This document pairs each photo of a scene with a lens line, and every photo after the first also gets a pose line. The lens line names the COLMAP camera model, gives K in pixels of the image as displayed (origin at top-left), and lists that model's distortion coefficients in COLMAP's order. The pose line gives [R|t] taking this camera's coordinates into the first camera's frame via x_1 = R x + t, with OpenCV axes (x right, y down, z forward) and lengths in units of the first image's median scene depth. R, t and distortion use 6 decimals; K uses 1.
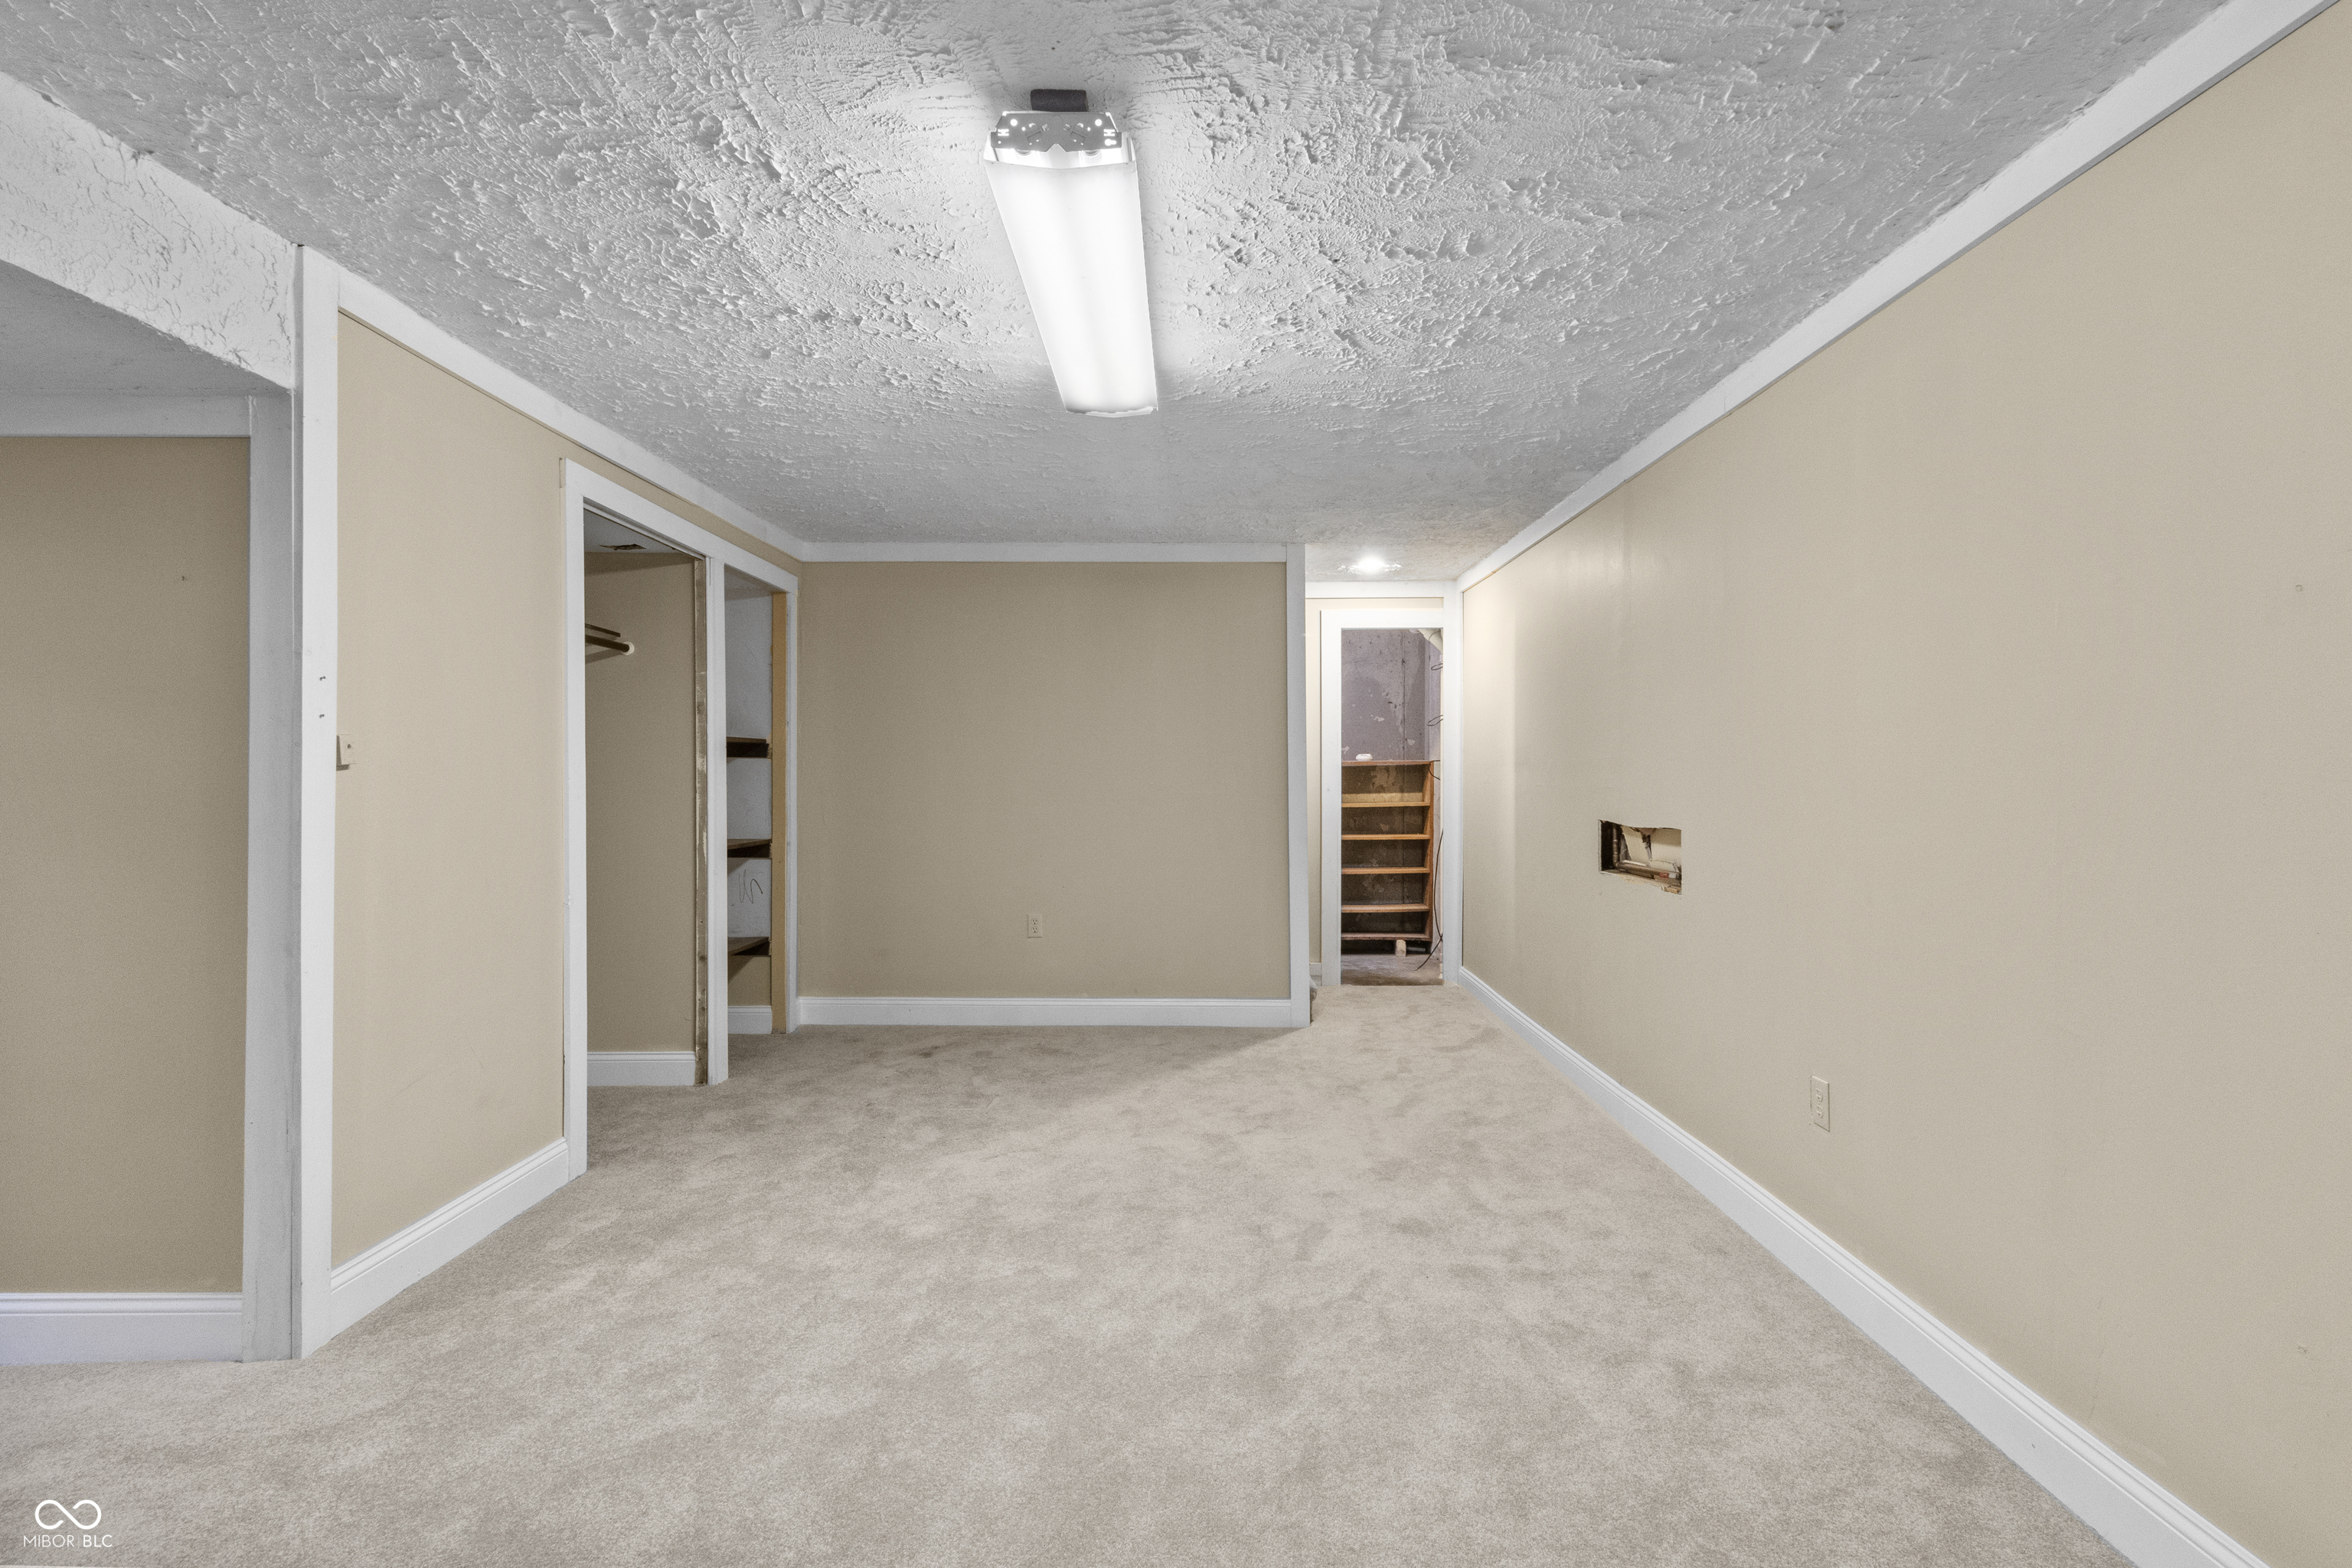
lens RADIAL K [[1107.5, 0, 1185.3], [0, 1107.5, 784.8], [0, 0, 1]] dist [0.005376, -0.001485]
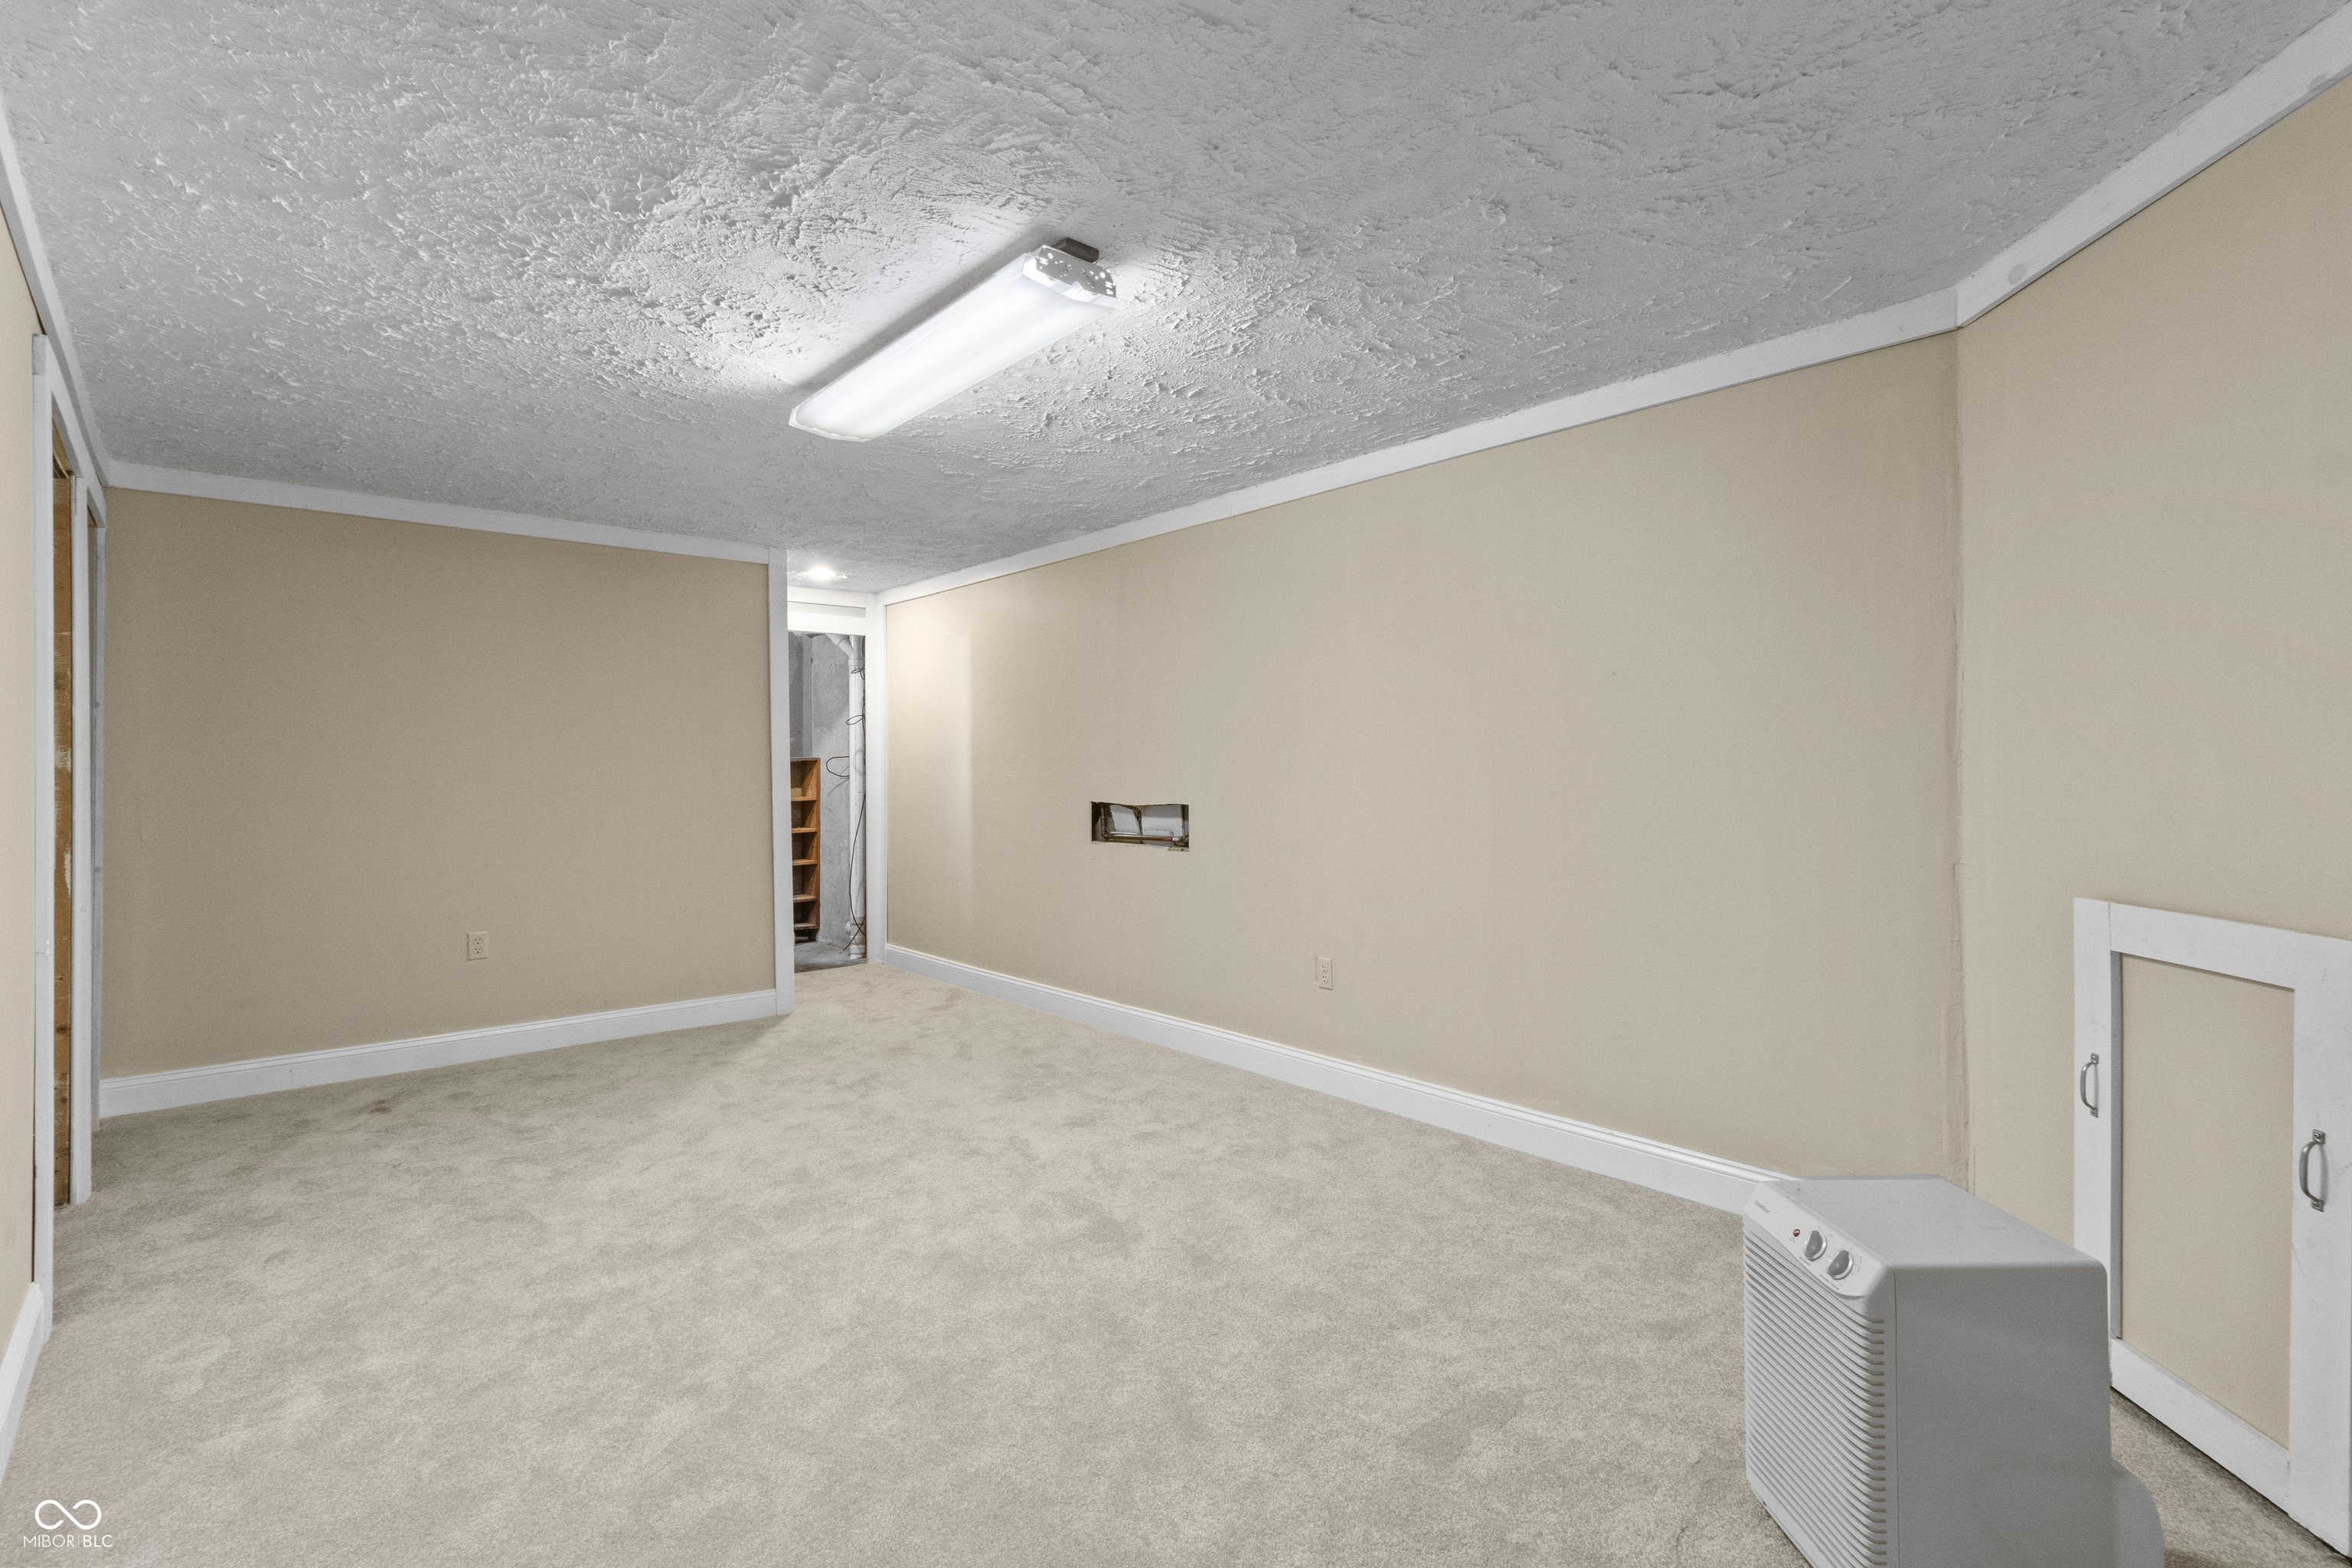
lens RADIAL K [[1107.5, 0, 1156.5], [0, 1107.5, 754.5], [0, 0, 1]] dist [0.005376, -0.001485]
pose [[0.751913, 0.001628, 0.659260, -0.567019], [0.015937, 0.999660, -0.020646, 0.006555], [-0.659069, 0.026031, 0.751632, -0.021191]]
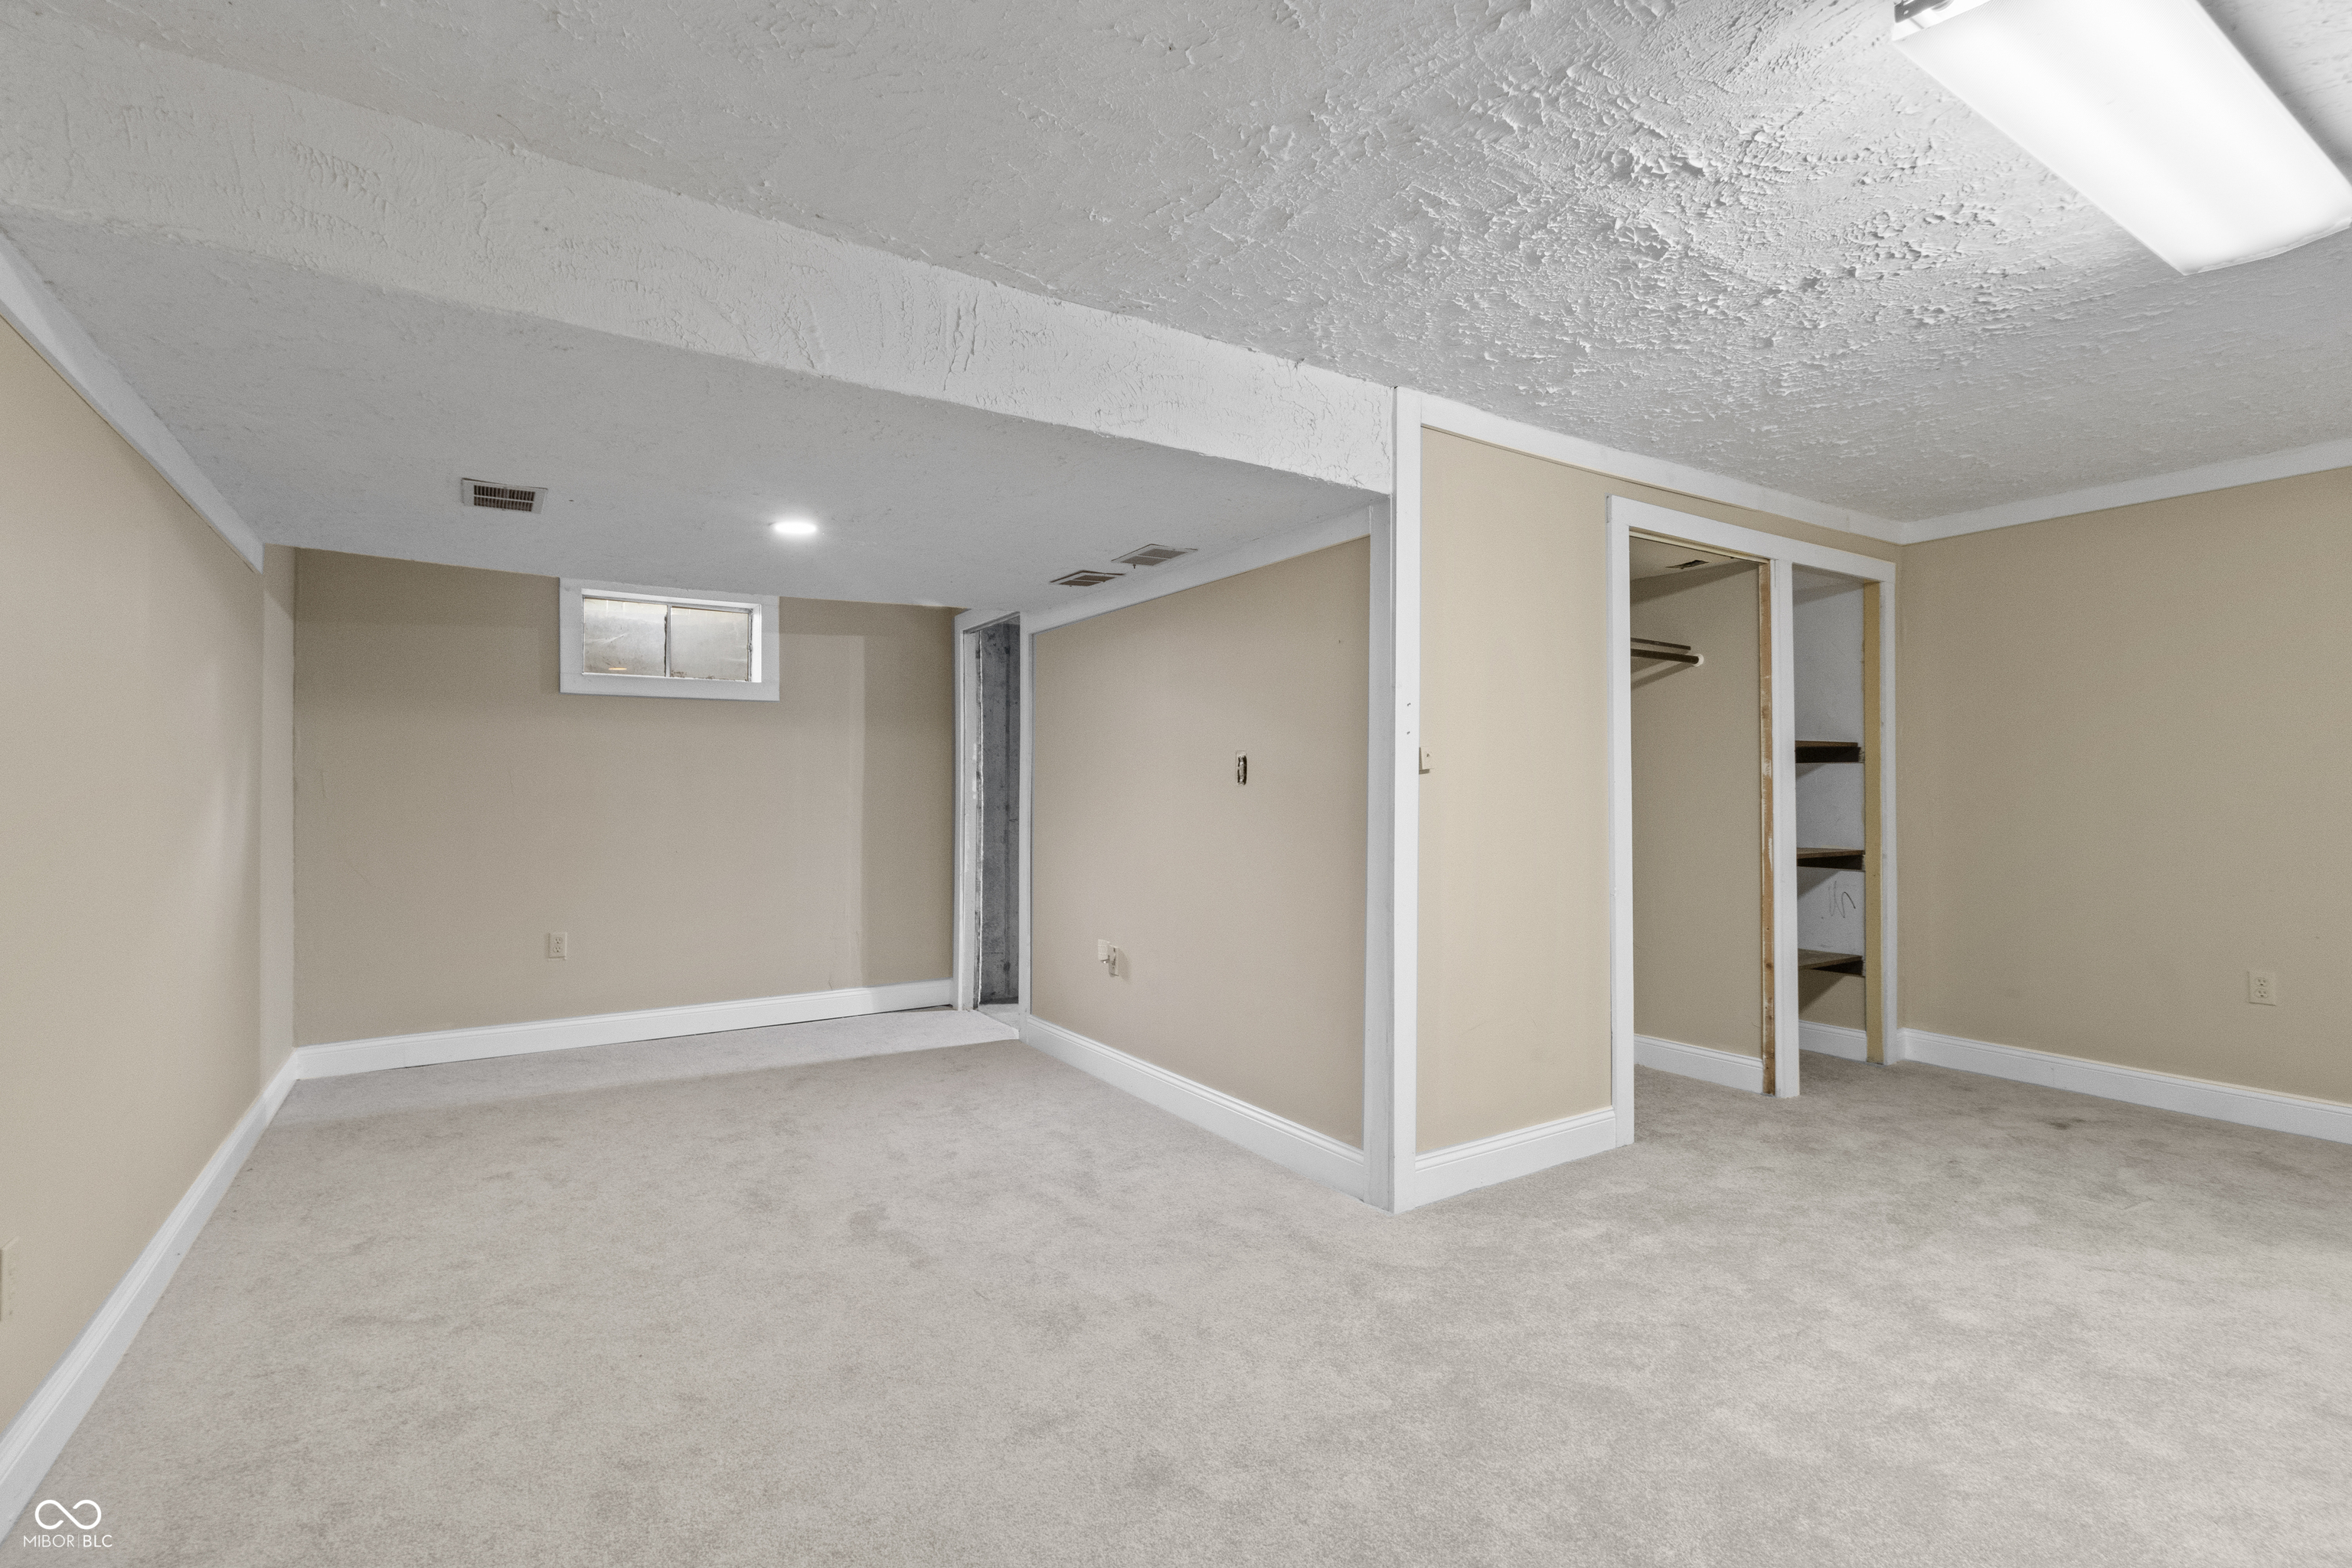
lens RADIAL K [[1079.3, 0, 1190.7], [0, 1079.3, 777.2], [0, 0, 1]] dist [0.003407, -0.000479]
pose [[0.545723, -0.012532, -0.837872, 0.136525], [-0.005055, 0.999821, -0.018247, 0.013196], [0.837950, 0.014193, 0.545562, 0.063582]]
